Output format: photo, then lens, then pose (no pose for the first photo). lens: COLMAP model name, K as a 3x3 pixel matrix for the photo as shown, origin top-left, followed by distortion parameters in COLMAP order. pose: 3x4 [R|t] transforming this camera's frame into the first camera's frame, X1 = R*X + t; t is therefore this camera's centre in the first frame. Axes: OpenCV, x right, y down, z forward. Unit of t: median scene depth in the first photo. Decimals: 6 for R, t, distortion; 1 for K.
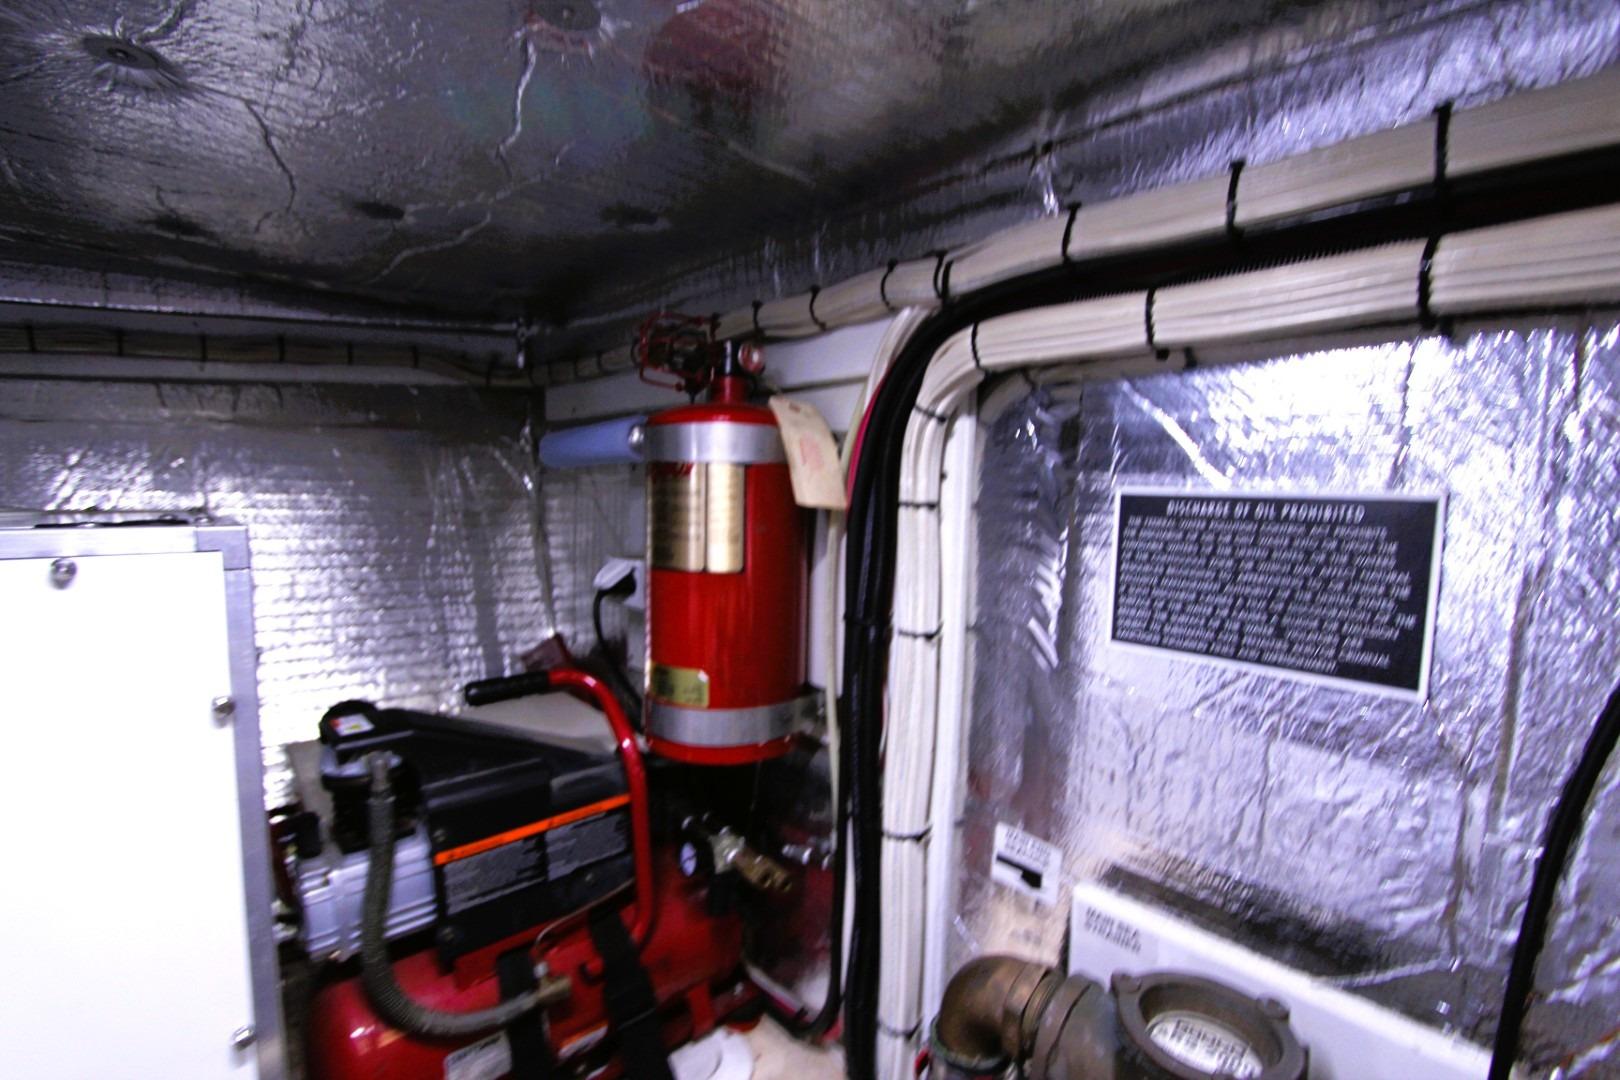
lens RADIAL K [[746.5, 0, 806.6], [0, 746.5, 554.3], [0, 0, 1]] dist [-0.019481, 0.002517]
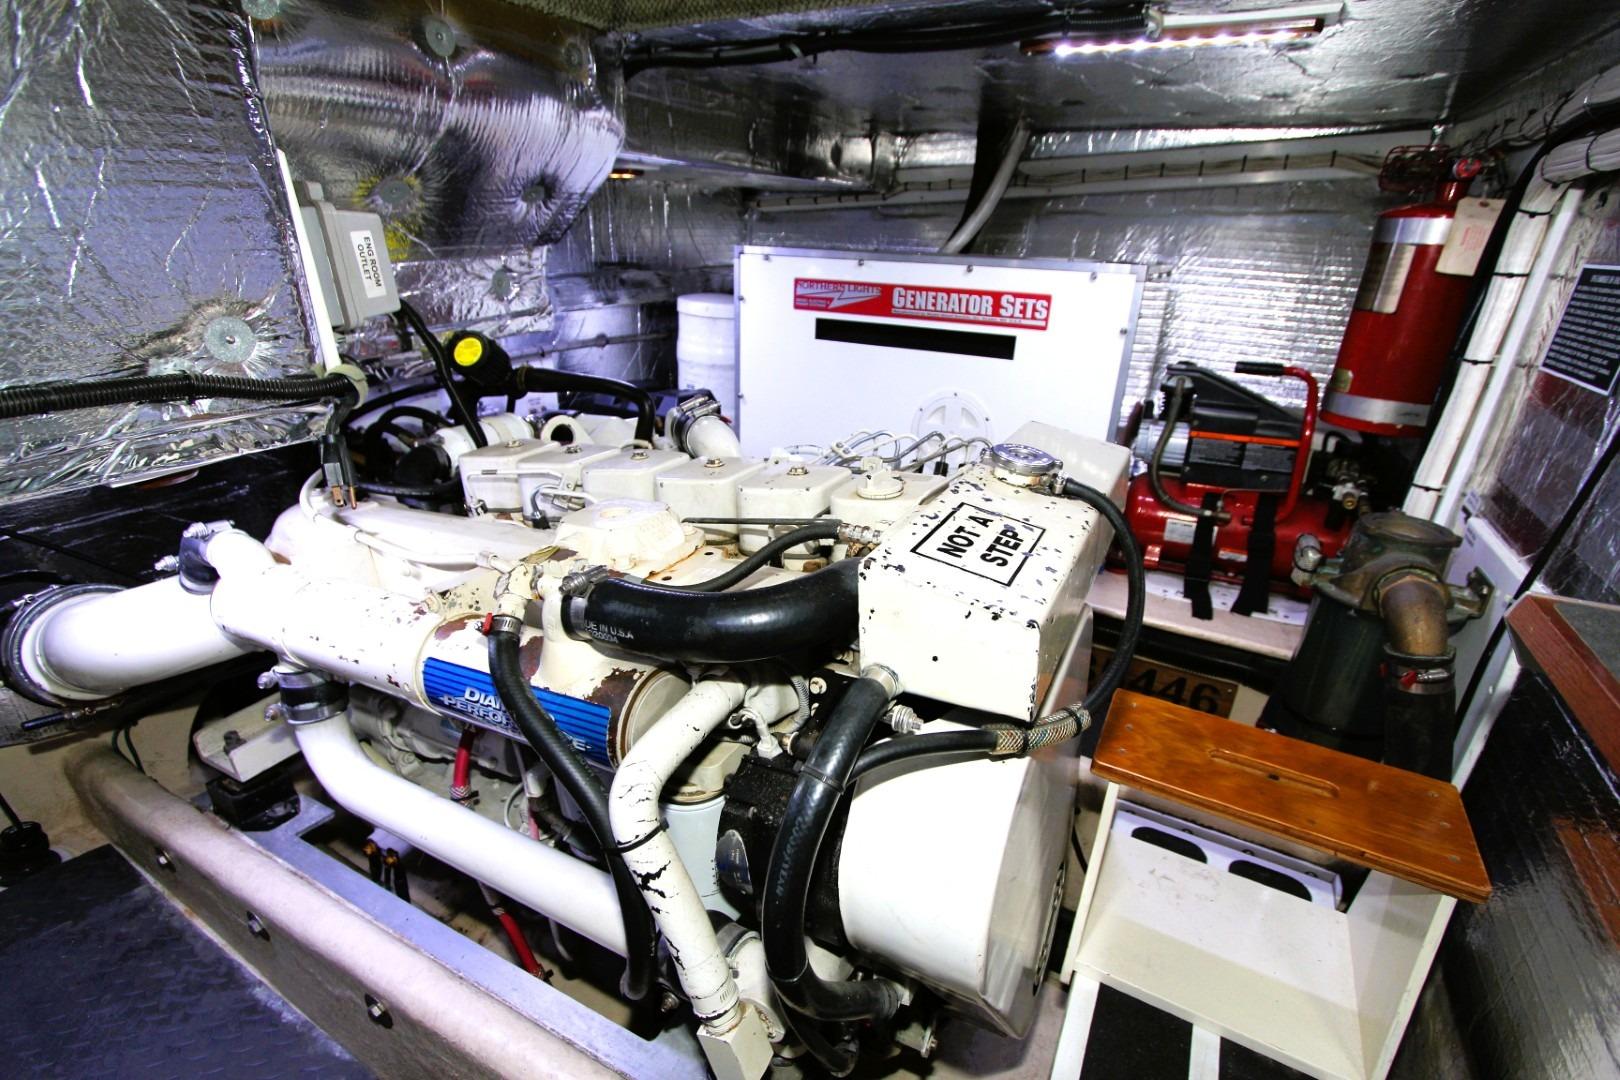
lens RADIAL K [[746.5, 0, 806.6], [0, 746.5, 554.3], [0, 0, 1]] dist [-0.019481, 0.002517]
pose [[0.355314, 0.367049, -0.859667, 1.062070], [-0.108322, 0.929651, 0.352159, 0.087094], [0.928450, -0.032006, 0.370077, -0.840094]]
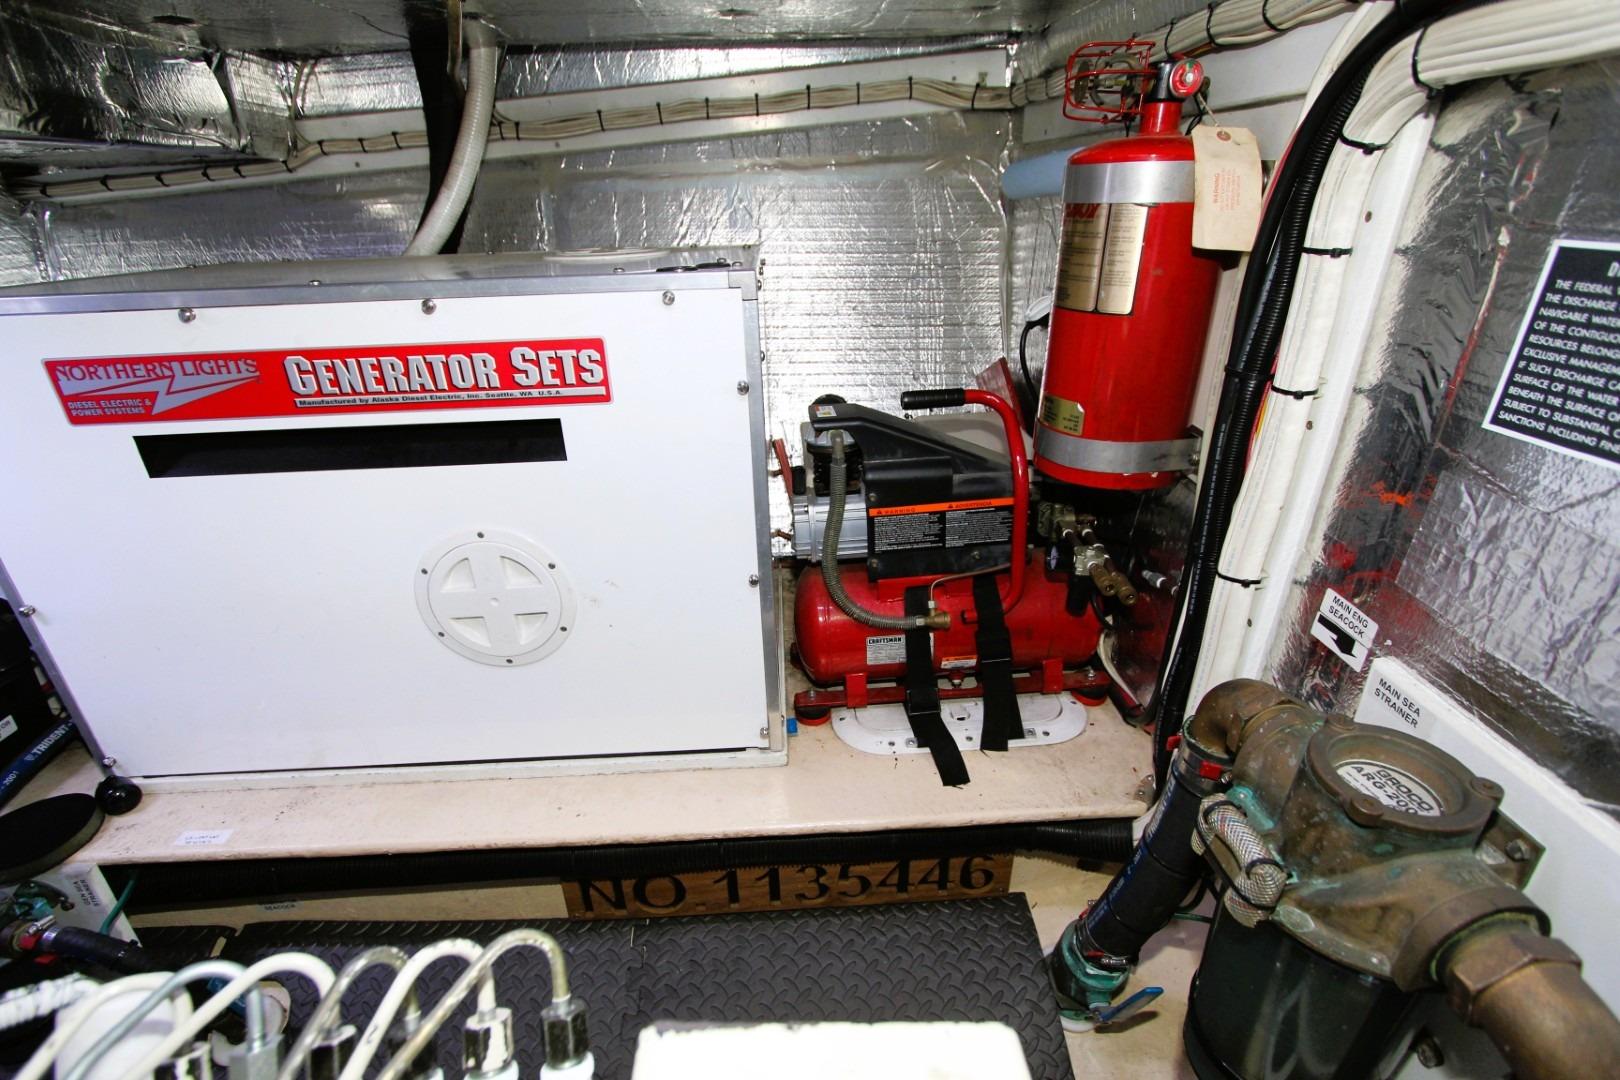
lens RADIAL K [[746.5, 0, 806.6], [0, 746.5, 554.3], [0, 0, 1]] dist [-0.019481, 0.002517]
pose [[0.792116, 0.234059, -0.563709, 0.226434], [-0.017646, 0.931949, 0.362160, -0.033101], [0.610115, -0.276925, 0.742342, -0.163473]]
